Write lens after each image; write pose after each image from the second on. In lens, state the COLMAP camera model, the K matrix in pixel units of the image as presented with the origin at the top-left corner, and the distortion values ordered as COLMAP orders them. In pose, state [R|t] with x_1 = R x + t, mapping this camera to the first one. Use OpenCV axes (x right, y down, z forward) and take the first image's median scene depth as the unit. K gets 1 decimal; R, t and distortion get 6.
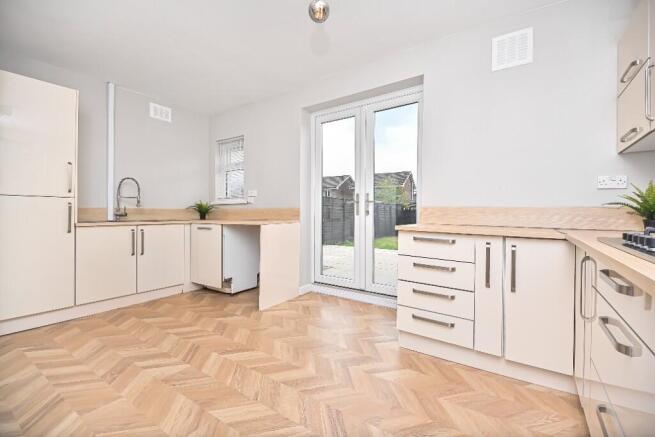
lens RADIAL K [[283.6, 0, 331.6], [0, 283.6, 216.2], [0, 0, 1]] dist [0.018778, -0.000333]
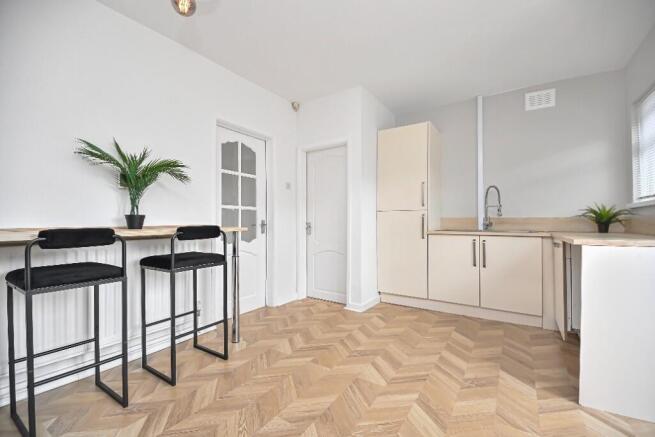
lens RADIAL K [[285.3, 0, 329.4], [0, 285.3, 224.3], [0, 0, 1]] dist [-0.000704, -0.000286]
pose [[0.017325, 0.002848, -0.999846, 0.305340], [-0.011530, 0.999930, 0.002649, -0.002710], [0.999783, 0.011482, 0.017356, 0.571631]]
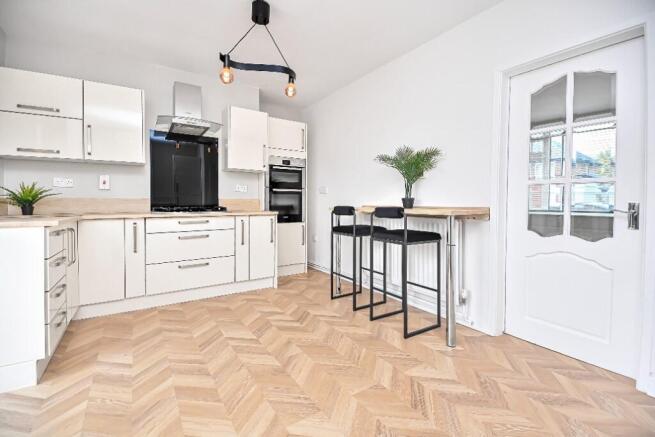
lens RADIAL K [[287.7, 0, 326.6], [0, 287.7, 201.4], [0, 0, 1]] dist [0.000916, -0.000348]
pose [[-0.916851, -0.006790, 0.399171, -0.609613], [-0.001476, 0.999906, 0.013618, -0.020704], [-0.399226, 0.011896, -0.916775, 1.134568]]
